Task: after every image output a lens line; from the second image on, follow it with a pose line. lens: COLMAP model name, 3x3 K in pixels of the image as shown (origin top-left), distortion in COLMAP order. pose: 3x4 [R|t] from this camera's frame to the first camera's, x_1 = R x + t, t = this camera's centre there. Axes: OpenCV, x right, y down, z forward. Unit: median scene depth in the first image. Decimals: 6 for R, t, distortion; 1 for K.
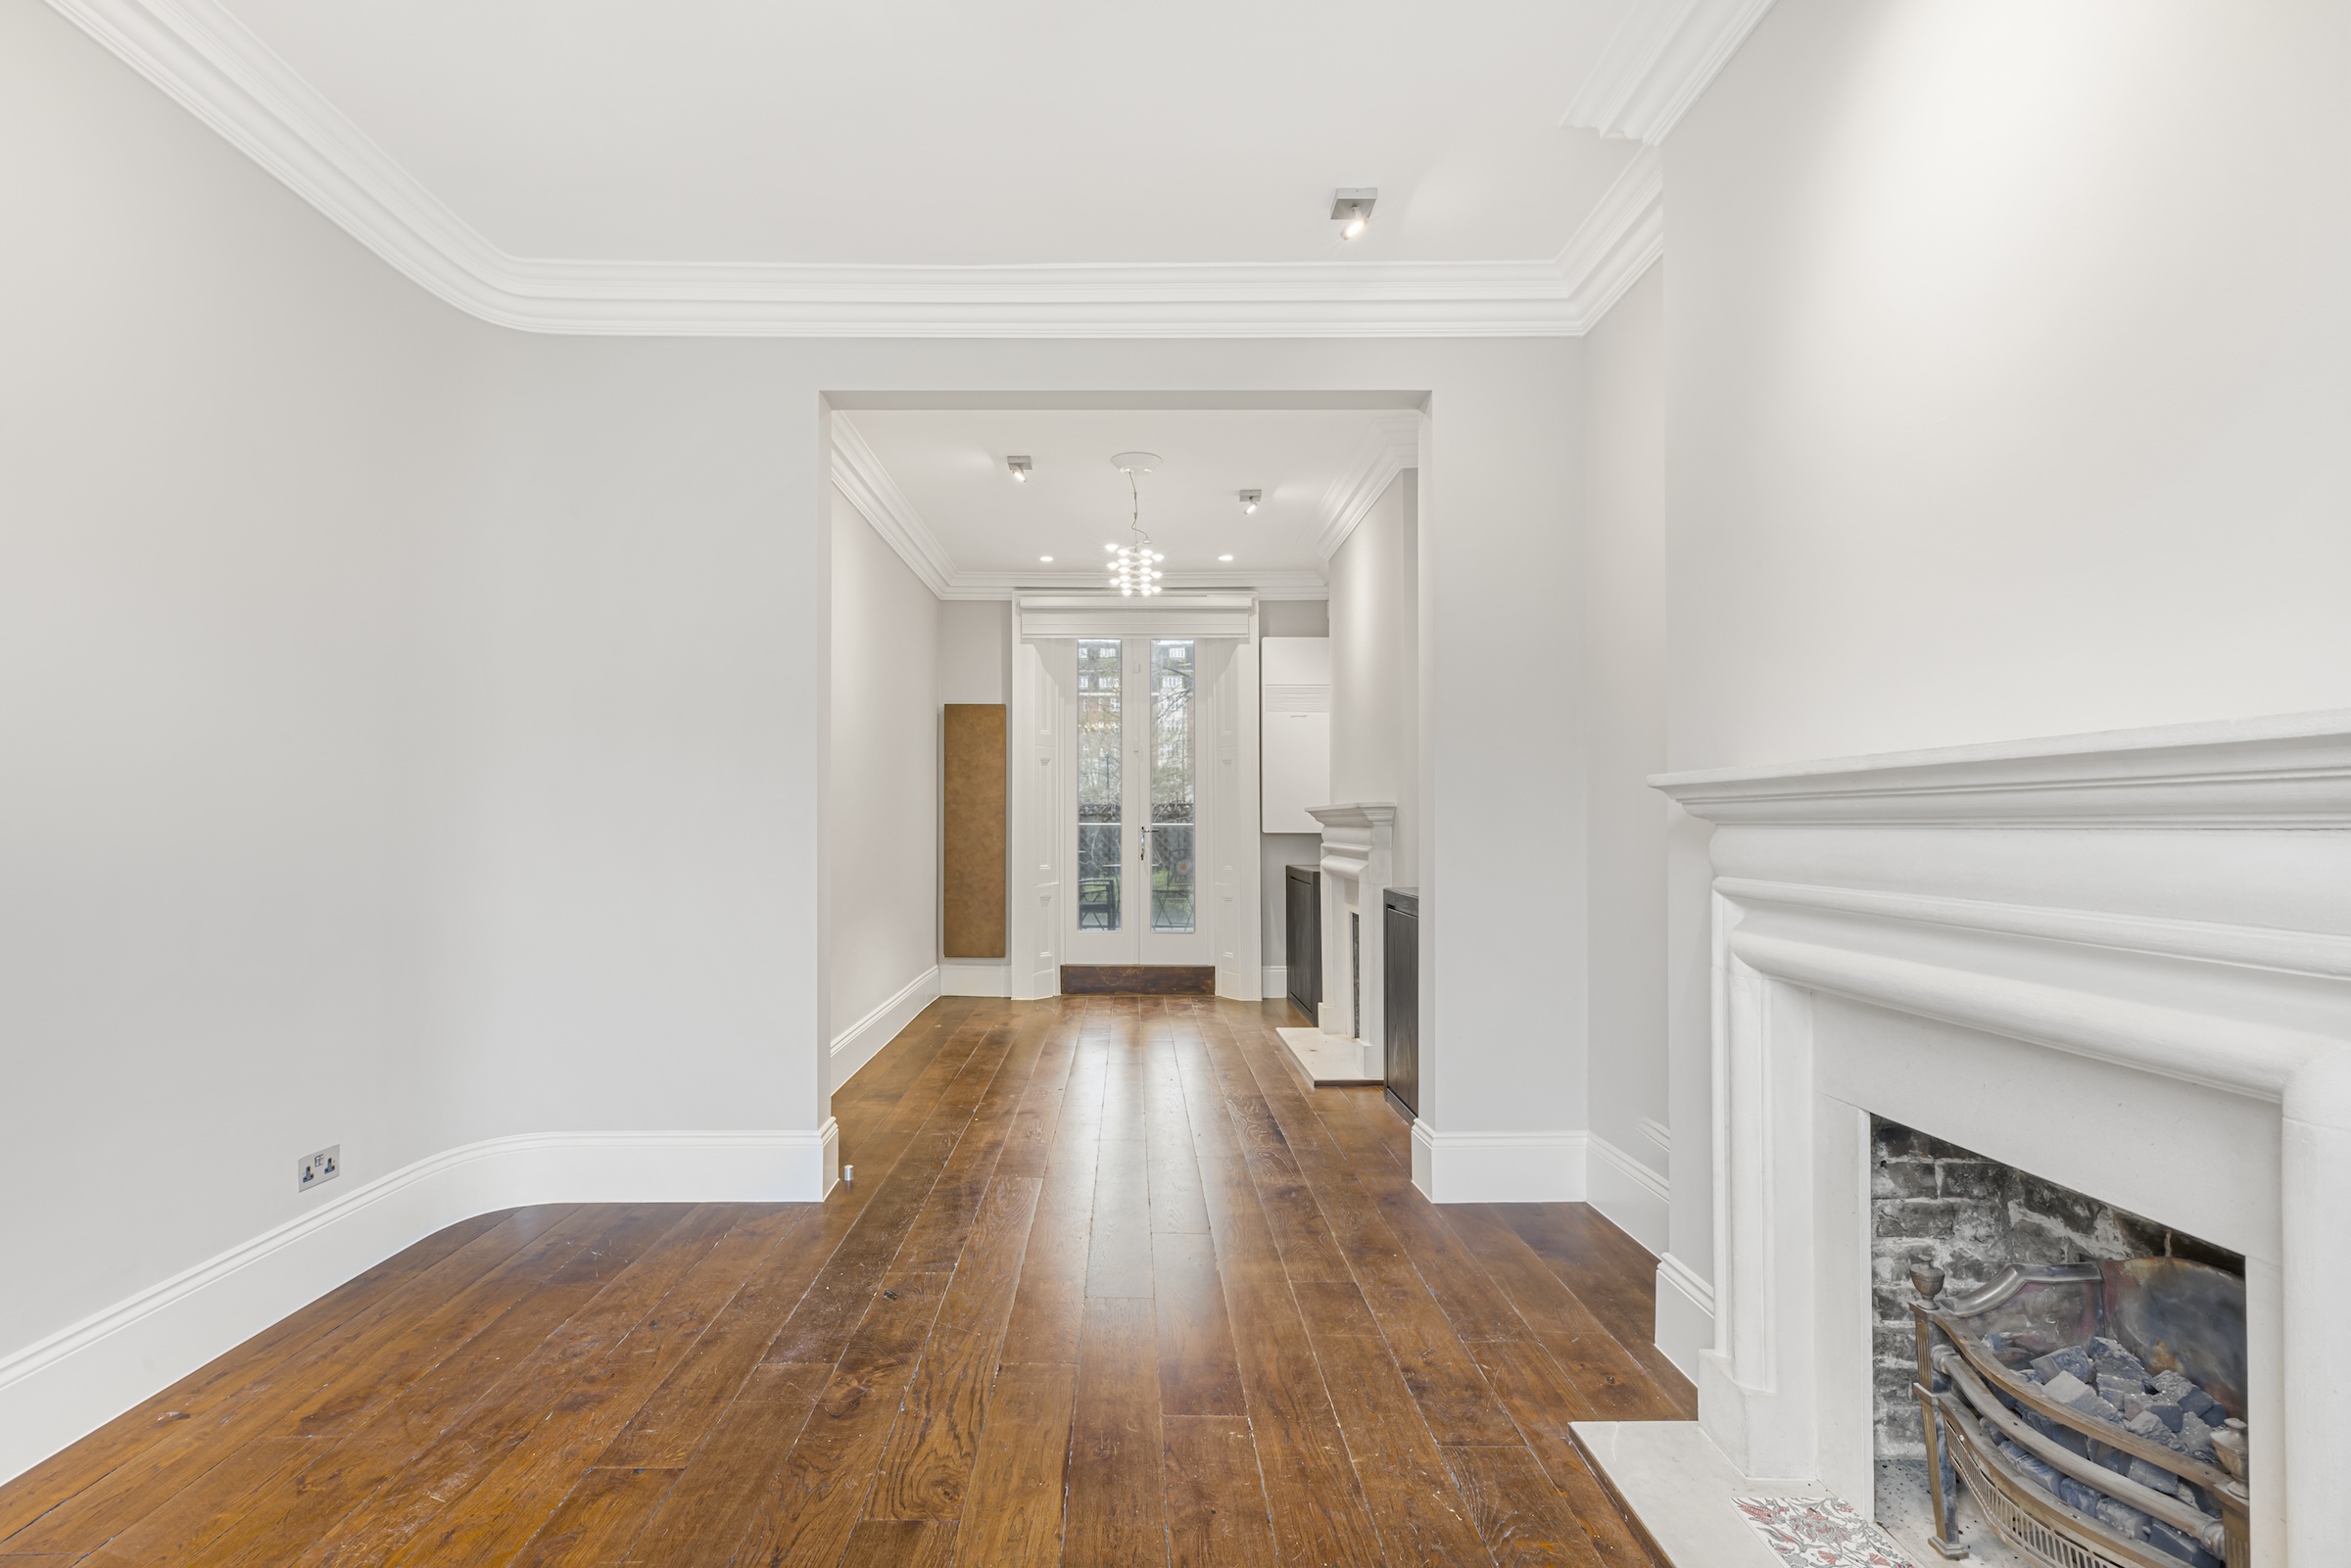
lens RADIAL K [[1076.3, 0, 1177.4], [0, 1076.3, 796.0], [0, 0, 1]] dist [0.011936, 0.000841]
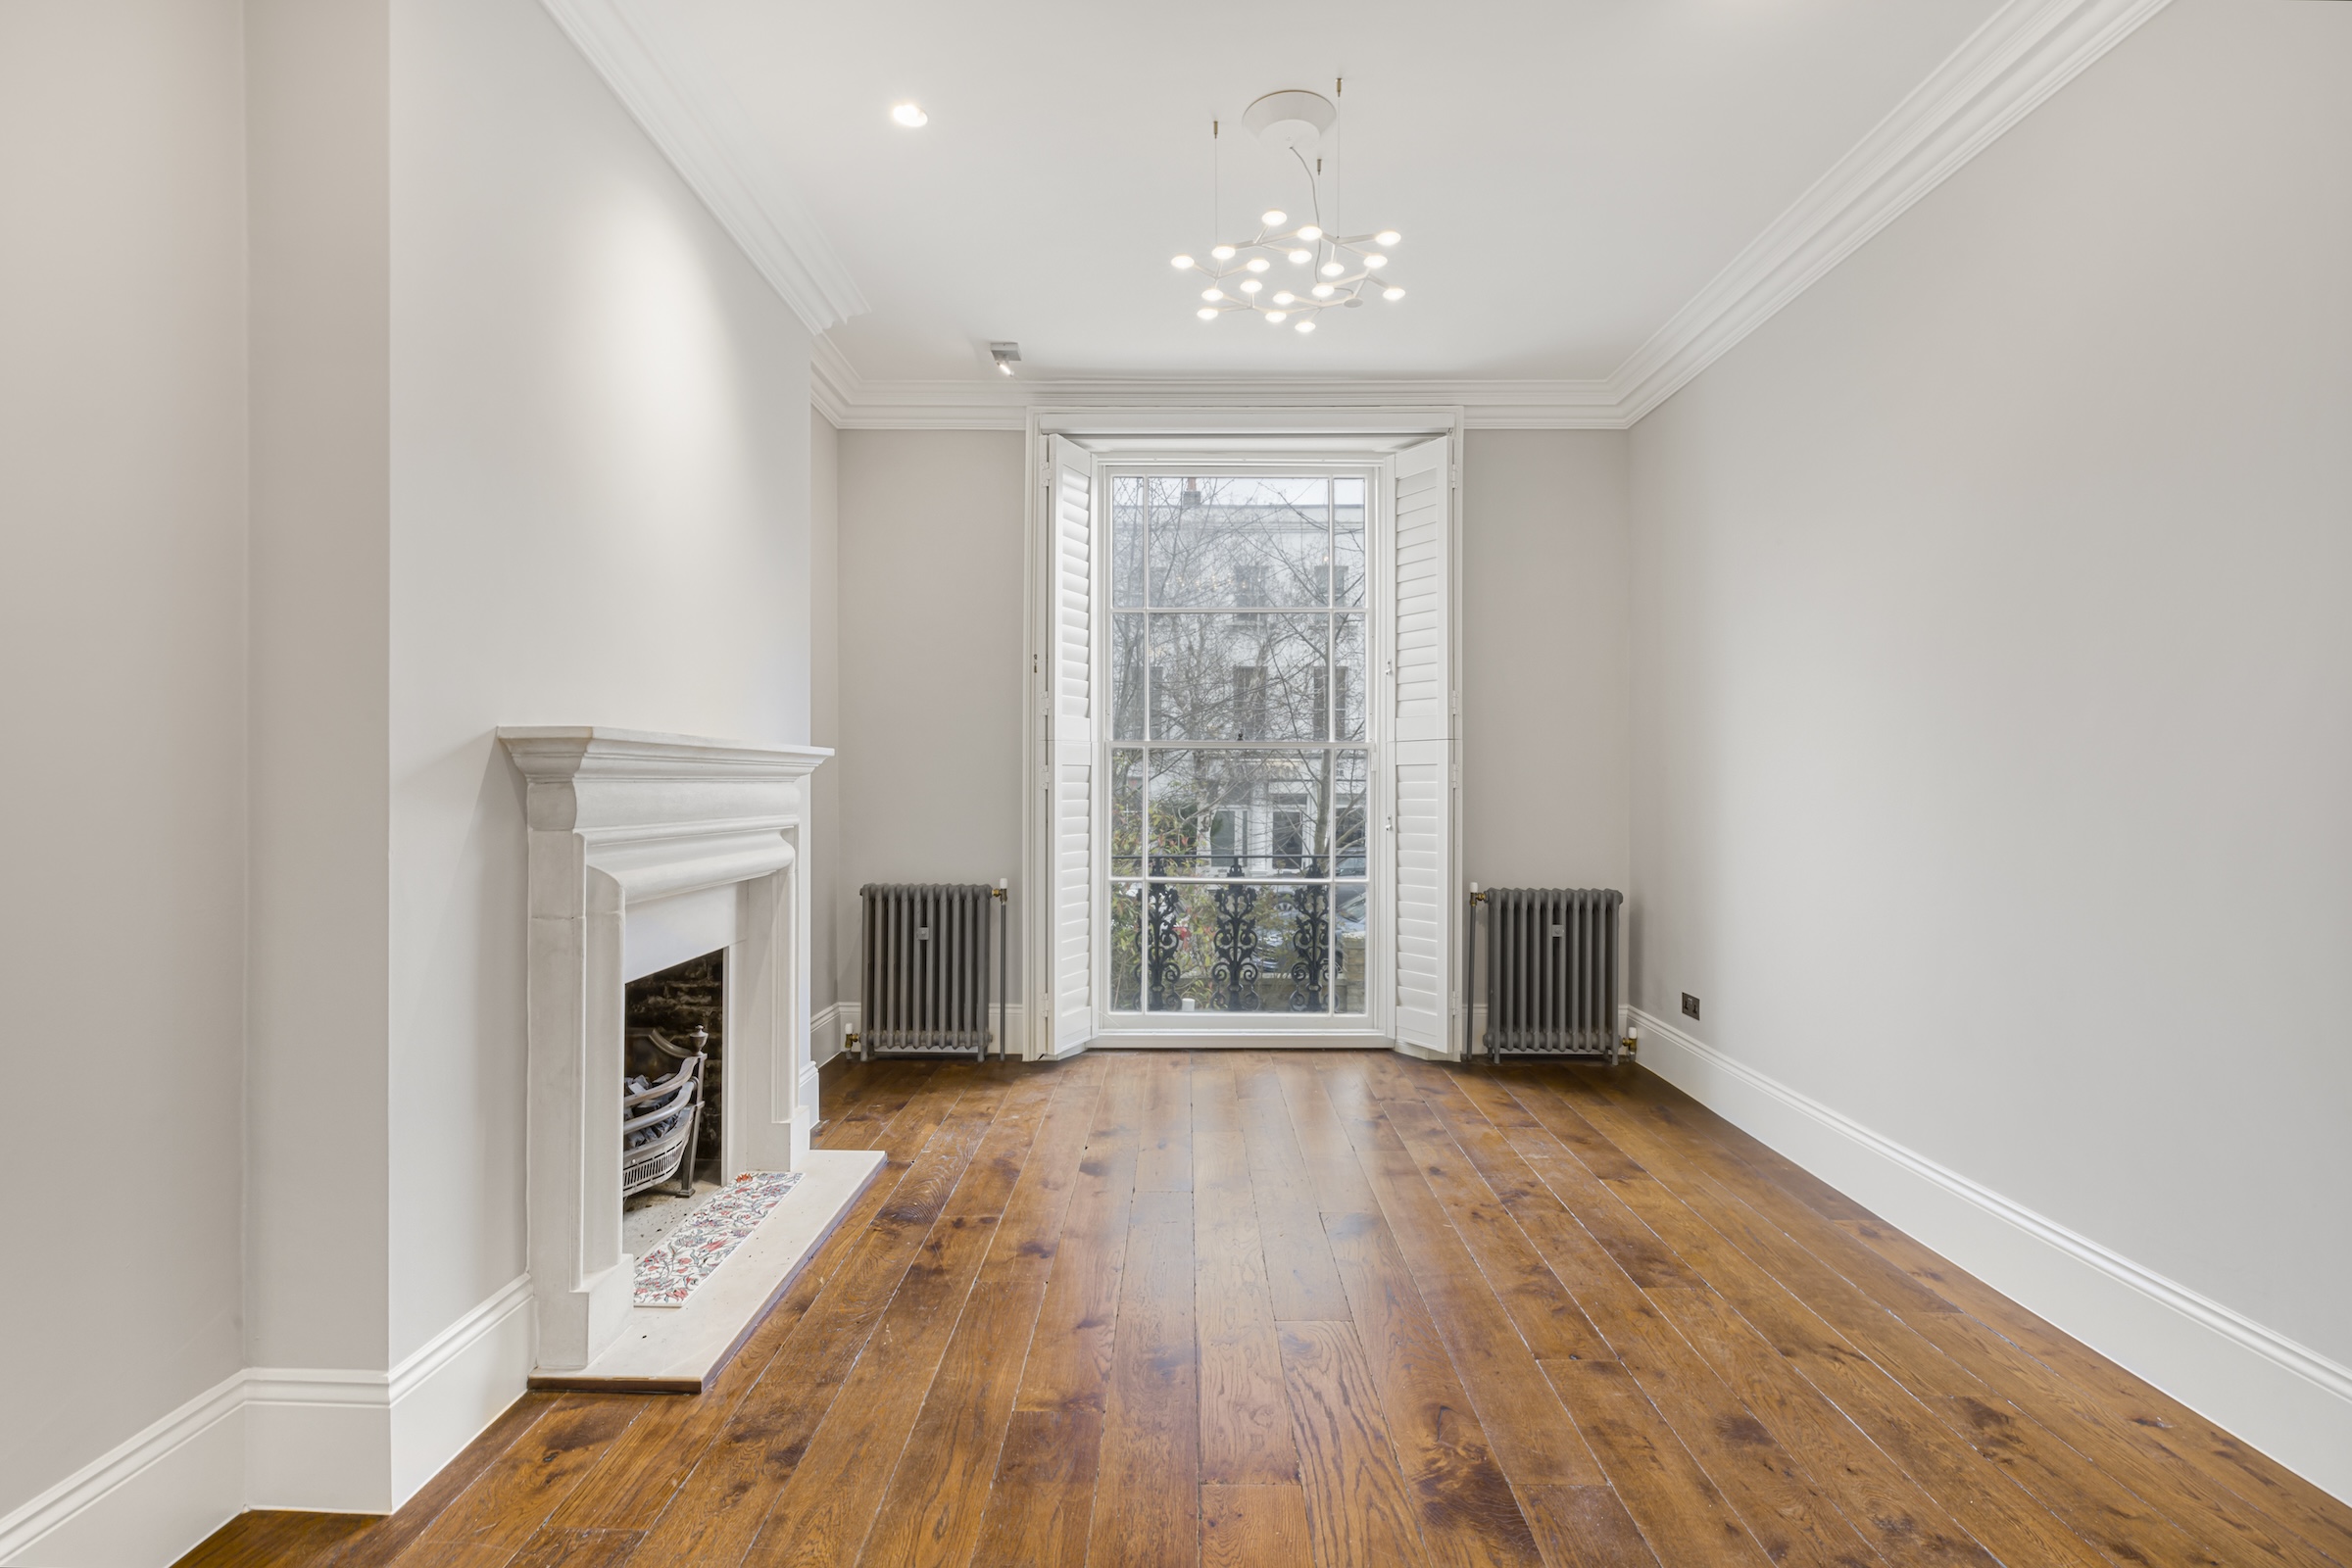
lens RADIAL K [[1076.9, 0, 1170.9], [0, 1076.9, 780.5], [0, 0, 1]] dist [0.011936, 0.000841]
pose [[-0.999077, -0.002194, 0.042888, -0.115998], [-0.002592, 0.999954, -0.009206, 0.028403], [-0.042866, -0.009308, -0.999037, 2.035392]]
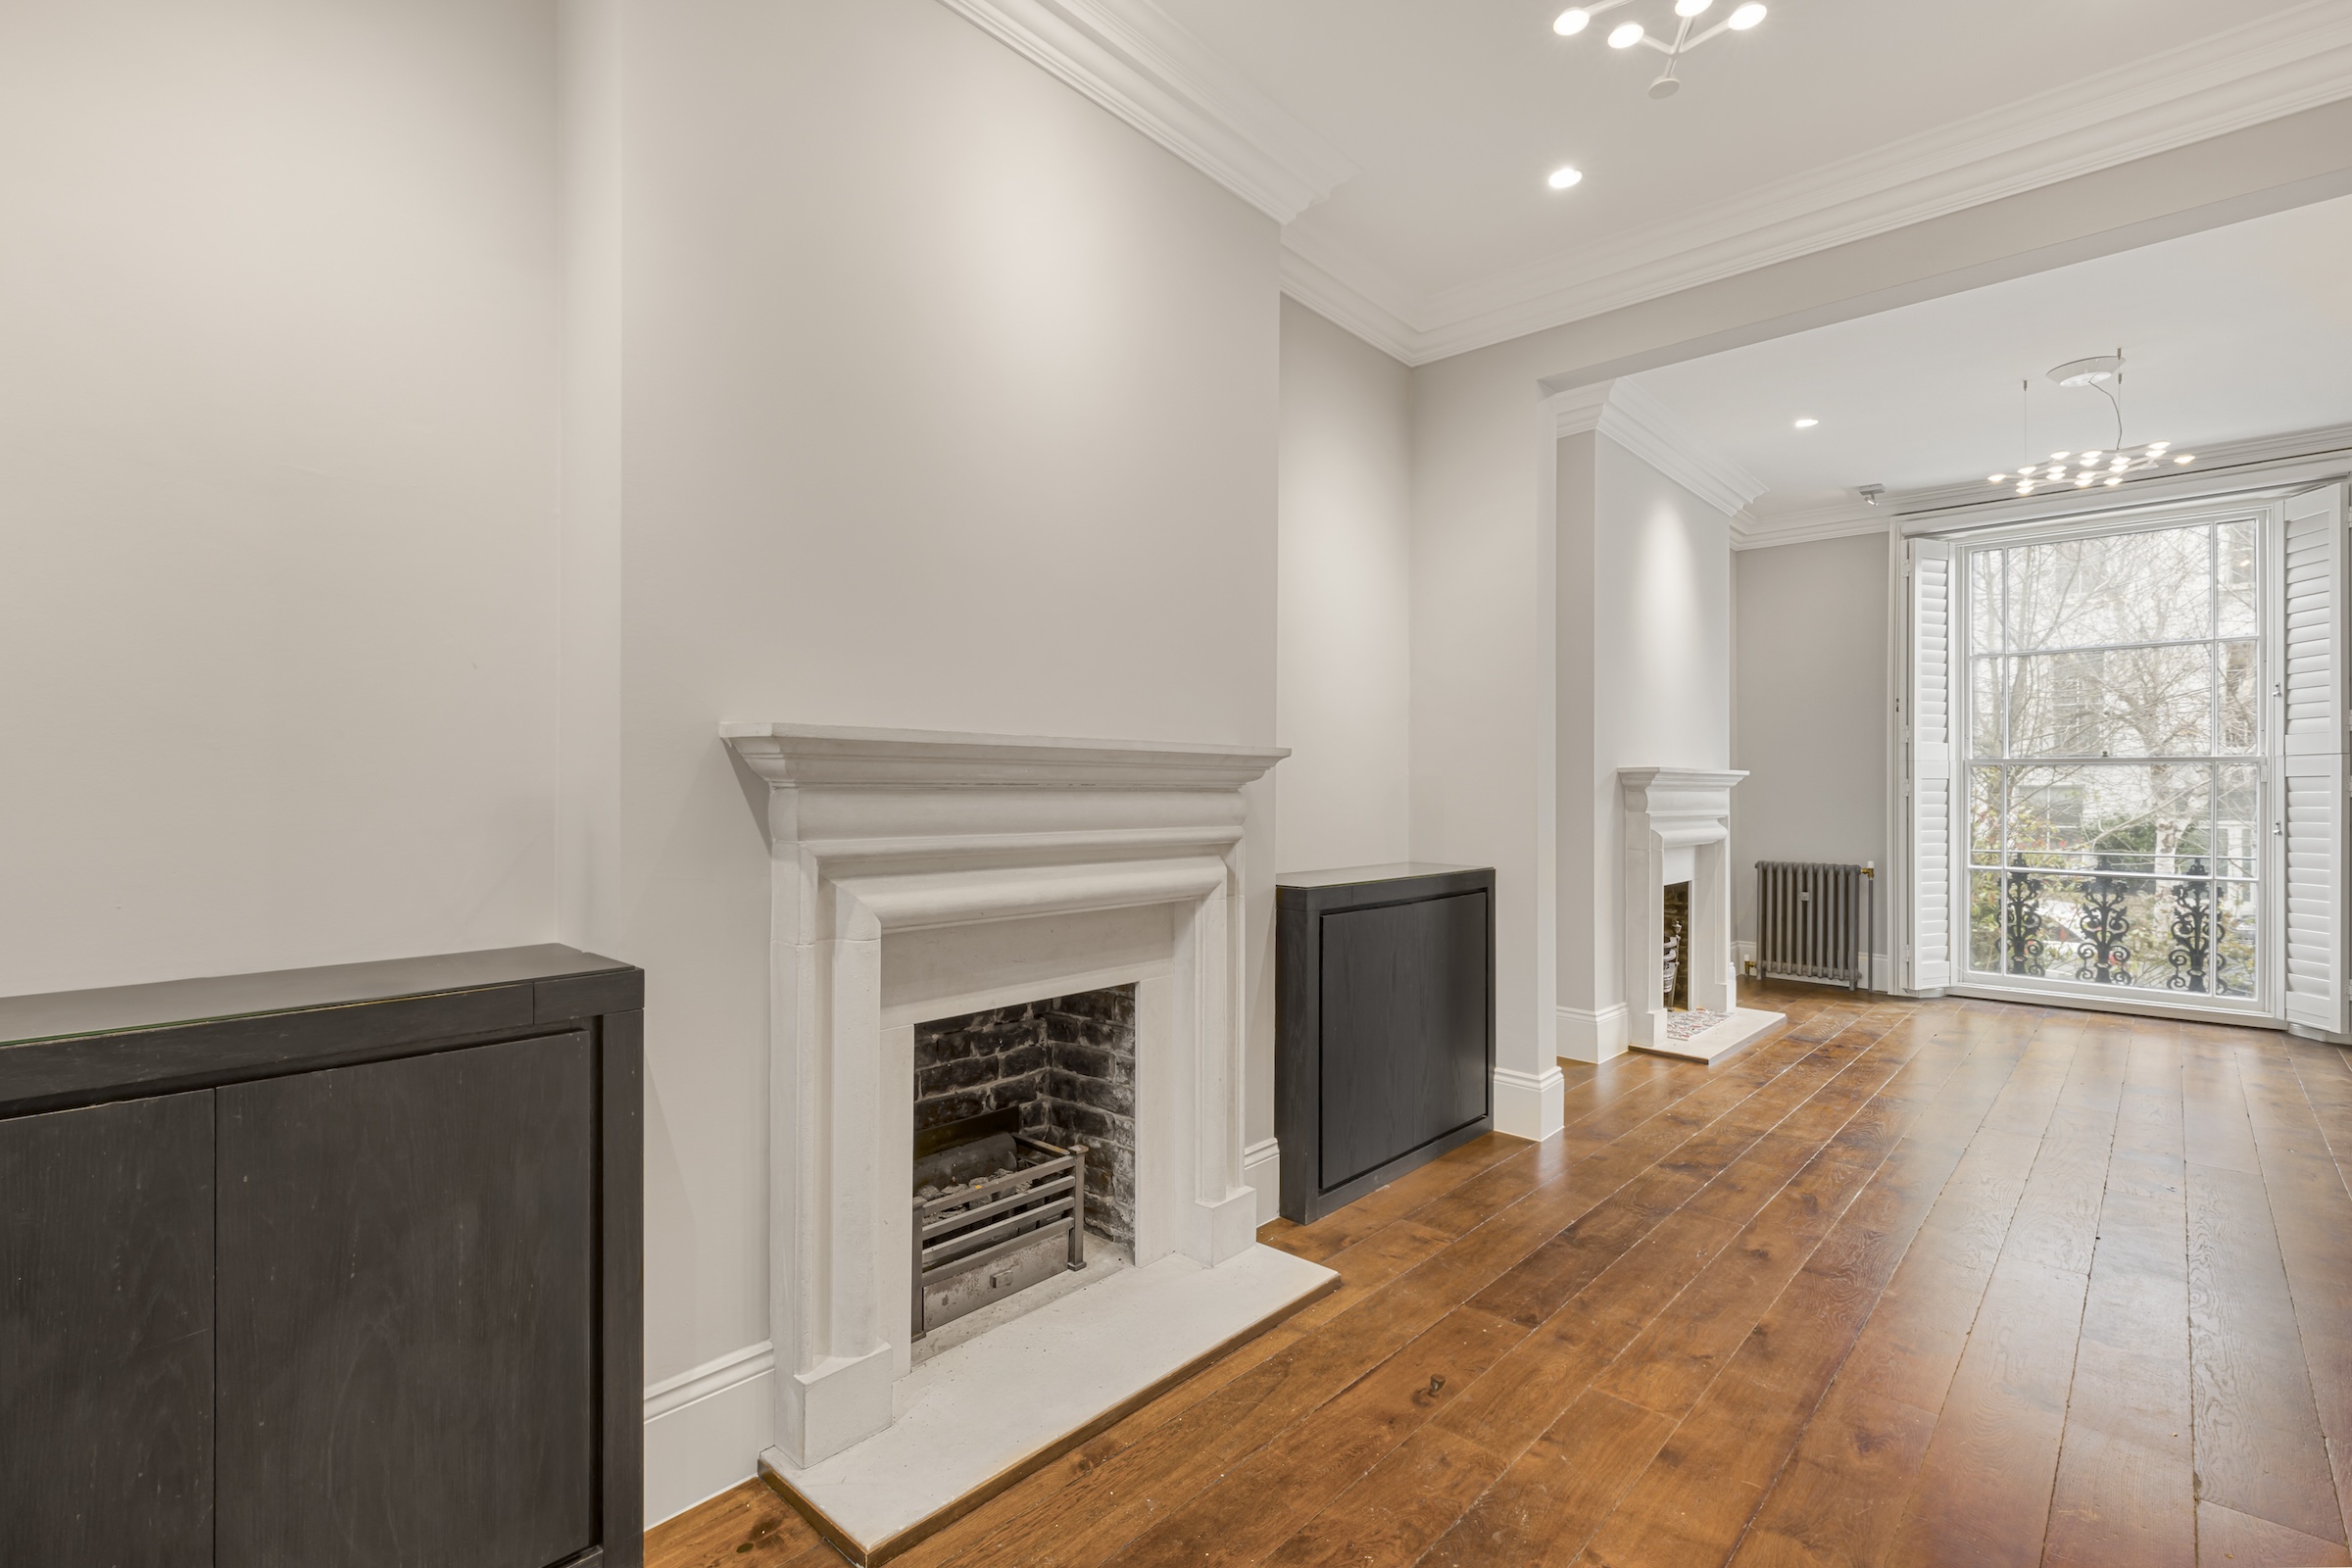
lens RADIAL K [[1076.9, 0, 1175.7], [0, 1076.9, 784.7], [0, 0, 1]] dist [0.011936, 0.000841]
pose [[-0.716494, 0.001271, 0.697592, -0.438172], [-0.008200, 0.999914, -0.010244, 0.042535], [-0.697545, -0.013060, -0.716422, 3.556760]]
